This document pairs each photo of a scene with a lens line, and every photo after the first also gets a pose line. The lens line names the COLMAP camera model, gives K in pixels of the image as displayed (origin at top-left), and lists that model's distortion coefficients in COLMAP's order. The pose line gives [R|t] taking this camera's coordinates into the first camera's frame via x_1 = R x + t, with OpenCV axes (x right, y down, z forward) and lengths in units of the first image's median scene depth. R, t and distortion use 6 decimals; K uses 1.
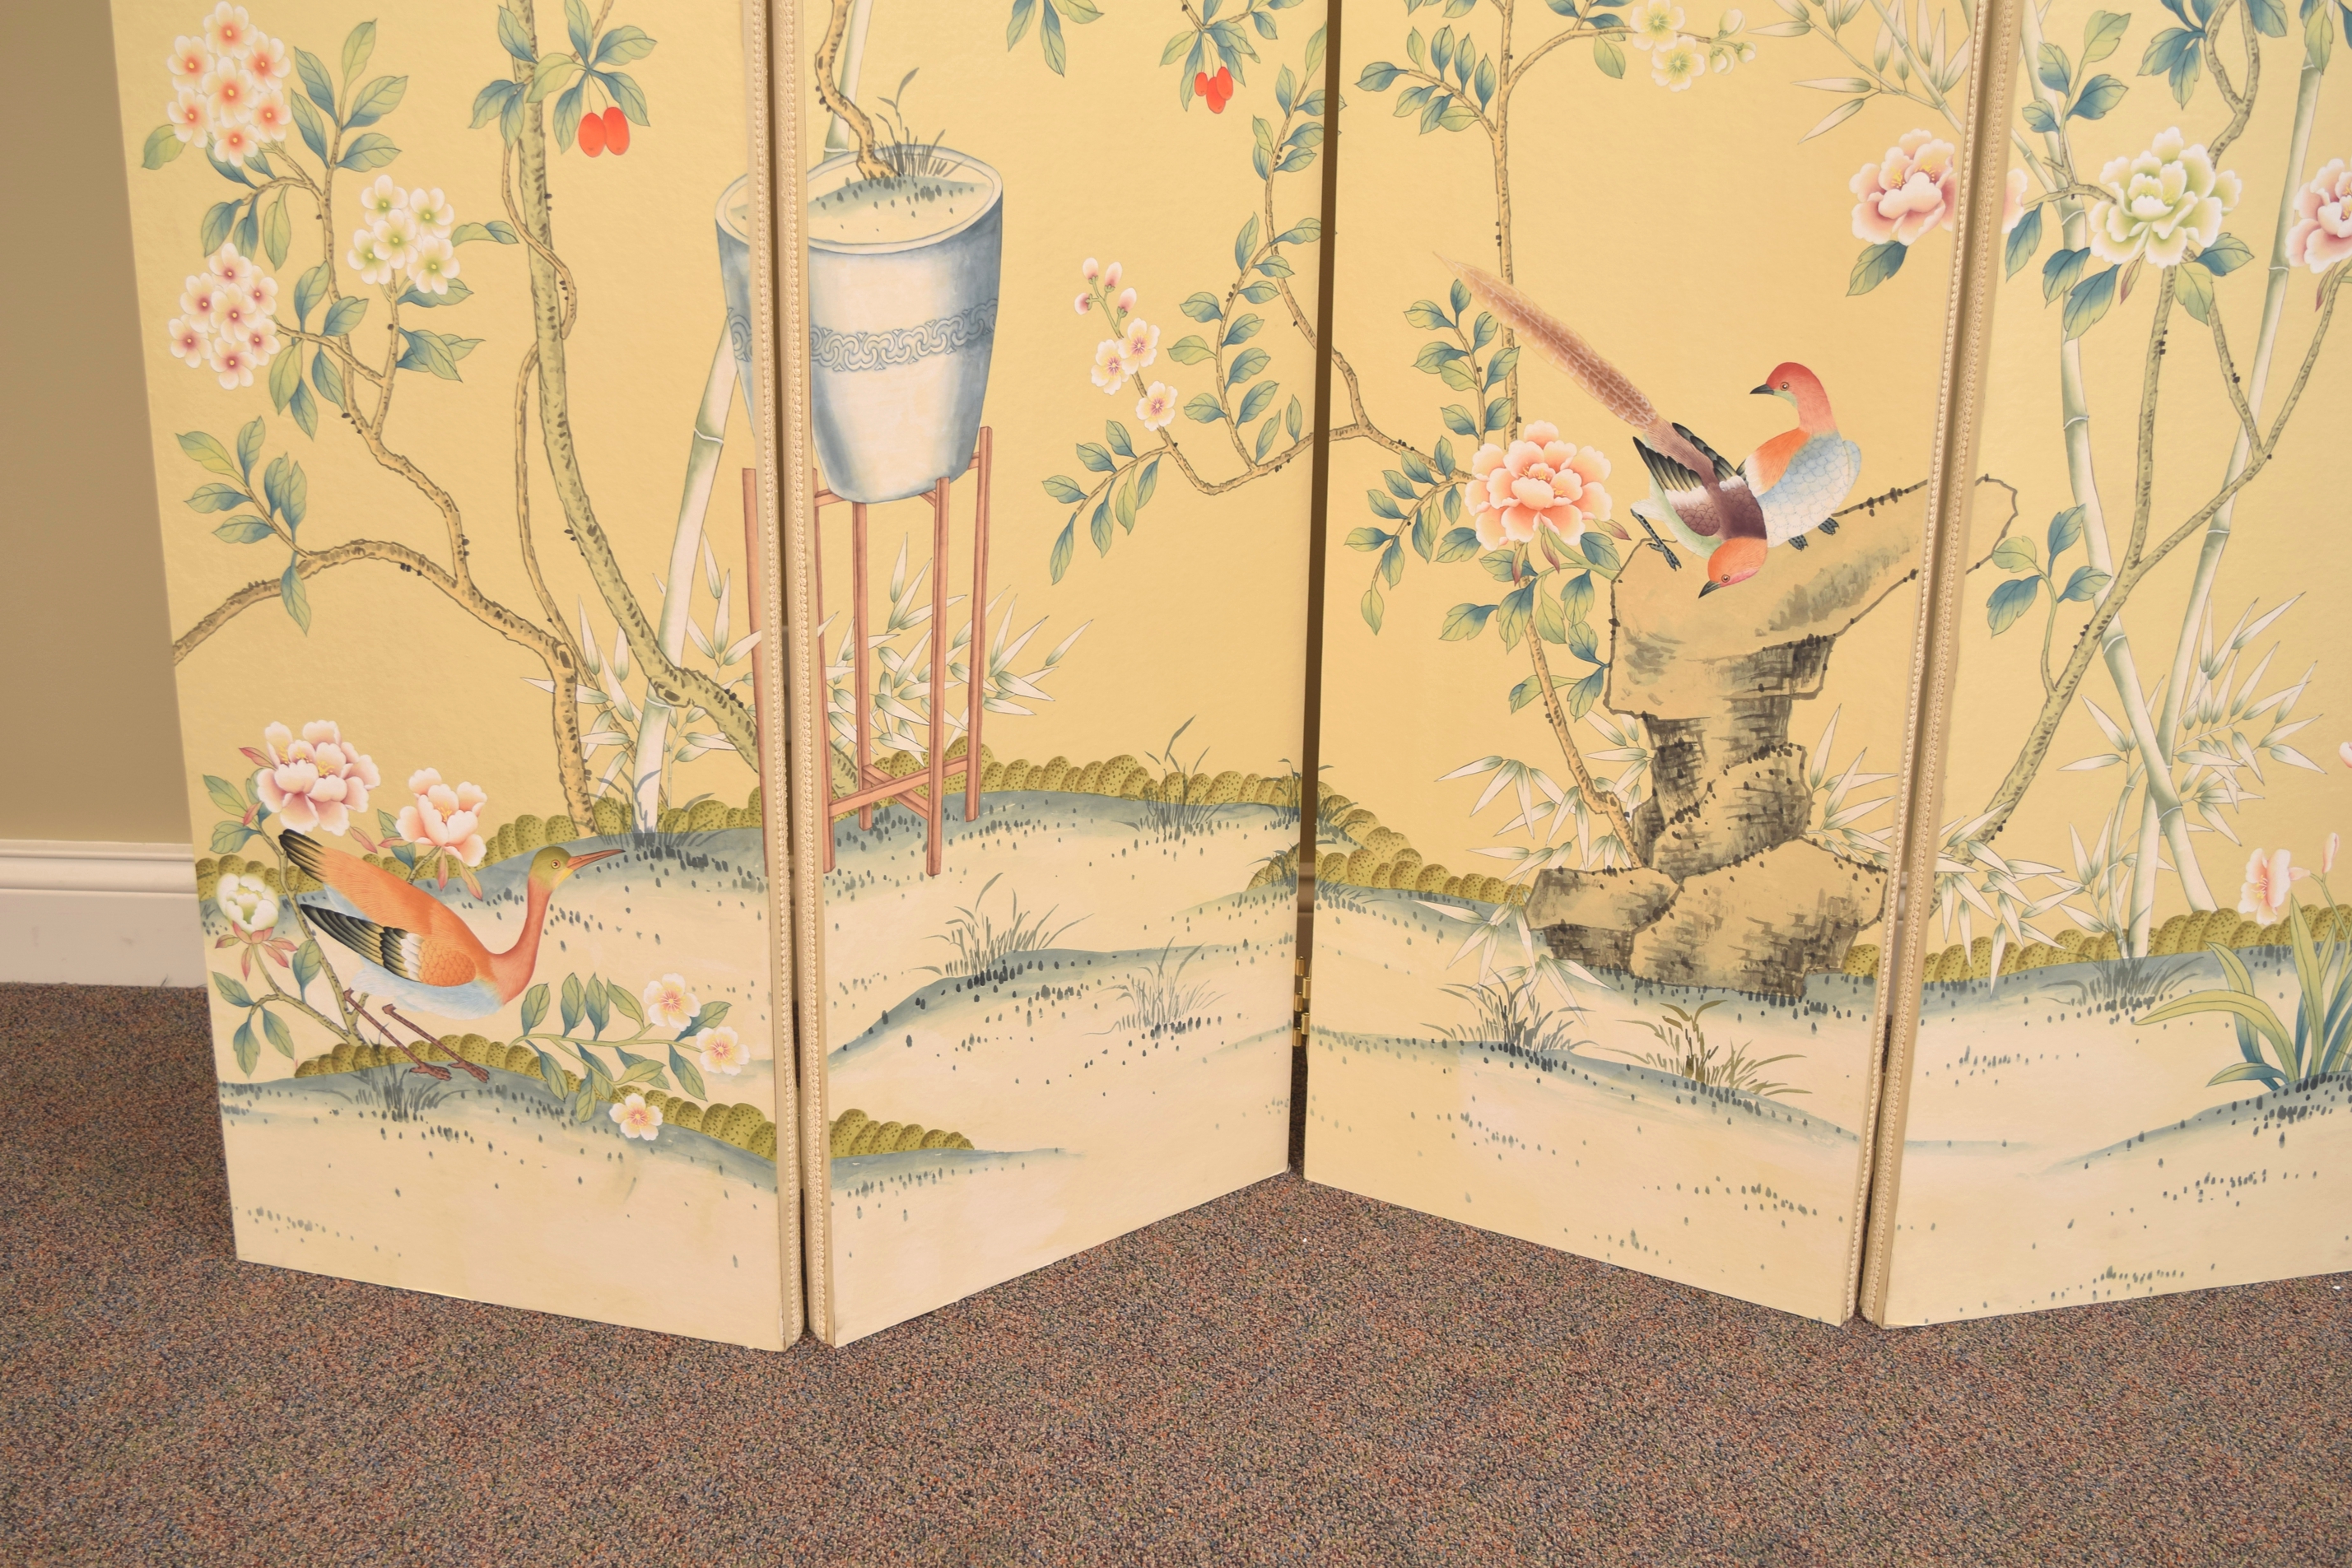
lens RADIAL K [[2698.8, 0, 1159.2], [0, 2698.8, 749.8], [0, 0, 1]] dist [-0.058990, 0.000000]
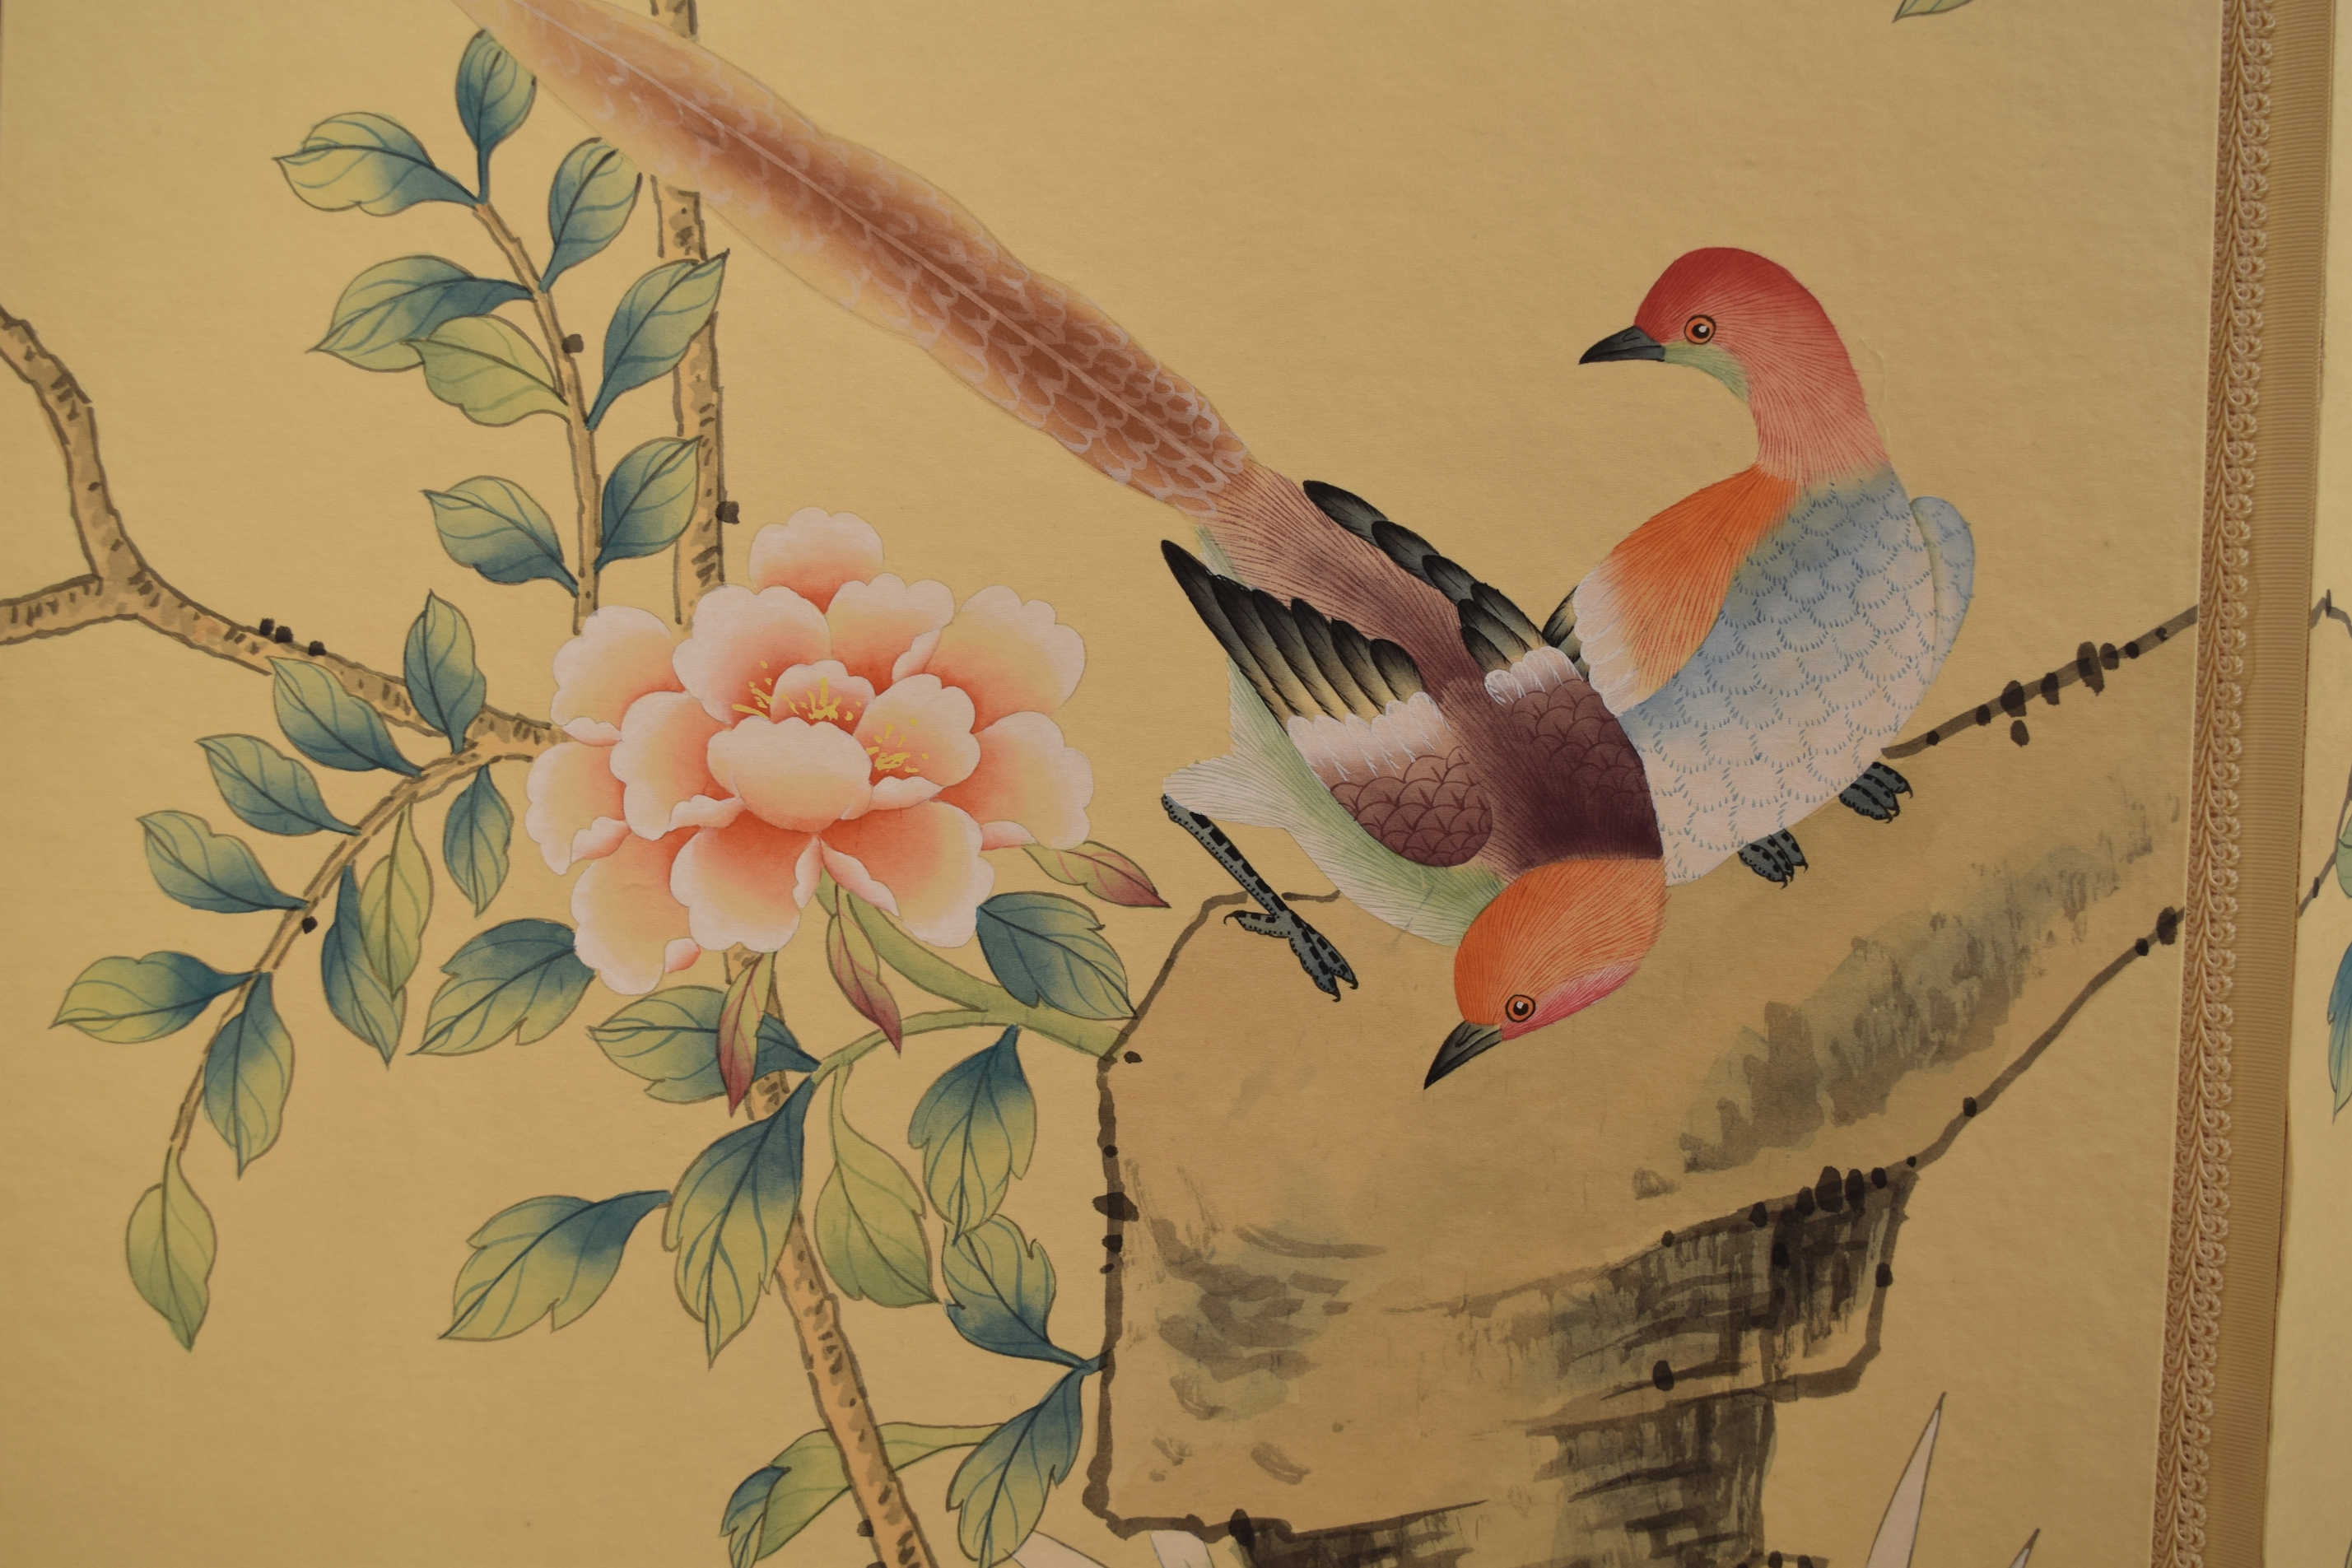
lens RADIAL K [[2698.8, 0, 1179.2], [0, 2698.8, 780.4], [0, 0, 1]] dist [-0.058990, 0.000000]
pose [[0.856513, -0.000997, 0.516125, 0.028684], [0.128631, 0.968856, -0.211592, -0.030077], [-0.499840, 0.247621, 0.829966, 0.754933]]
